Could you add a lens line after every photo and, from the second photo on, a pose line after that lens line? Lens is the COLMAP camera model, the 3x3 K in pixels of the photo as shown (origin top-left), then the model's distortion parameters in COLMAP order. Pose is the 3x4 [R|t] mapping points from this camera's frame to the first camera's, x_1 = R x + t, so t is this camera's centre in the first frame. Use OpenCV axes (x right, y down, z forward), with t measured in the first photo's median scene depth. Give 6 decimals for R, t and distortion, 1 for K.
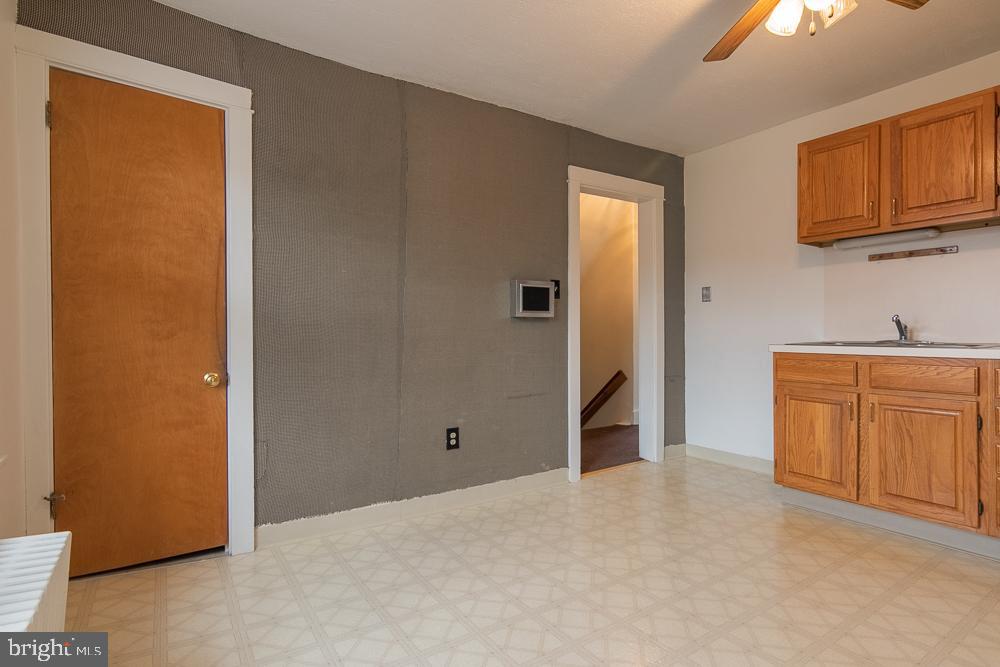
lens RADIAL K [[509.5, 0, 498.4], [0, 509.5, 331.4], [0, 0, 1]] dist [0.002083, 0.000084]
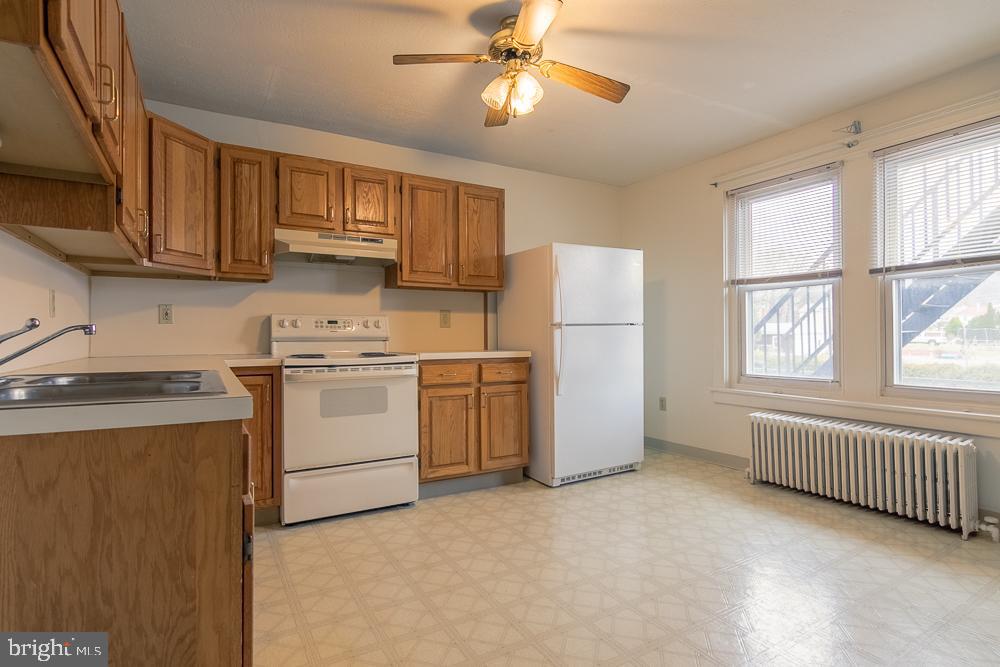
lens RADIAL K [[509.5, 0, 496.1], [0, 509.5, 330.7], [0, 0, 1]] dist [0.002083, 0.000084]
pose [[-0.998816, 0.008256, 0.047932, 0.406926], [0.008147, 0.999964, -0.002474, -0.020556], [-0.047950, -0.002081, -0.998848, 1.544277]]
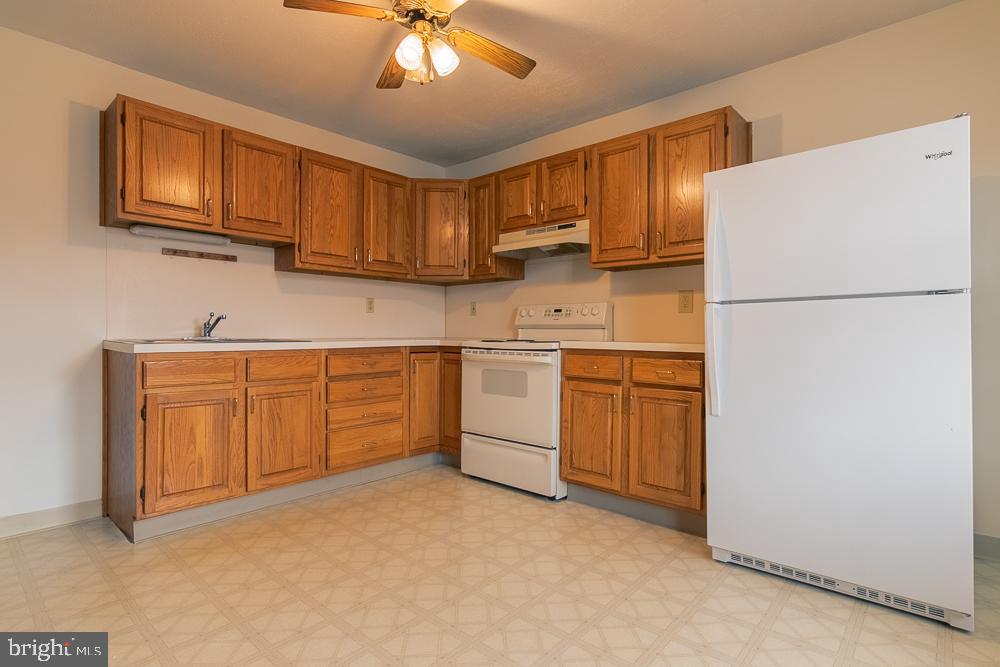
lens RADIAL K [[509.5, 0, 492.4], [0, 509.5, 332.0], [0, 0, 1]] dist [0.002083, 0.000084]
pose [[-0.253070, 0.002216, 0.967445, -0.406999], [0.001533, 0.999997, -0.001890, 0.011276], [-0.967447, 0.001005, -0.253073, 0.766186]]
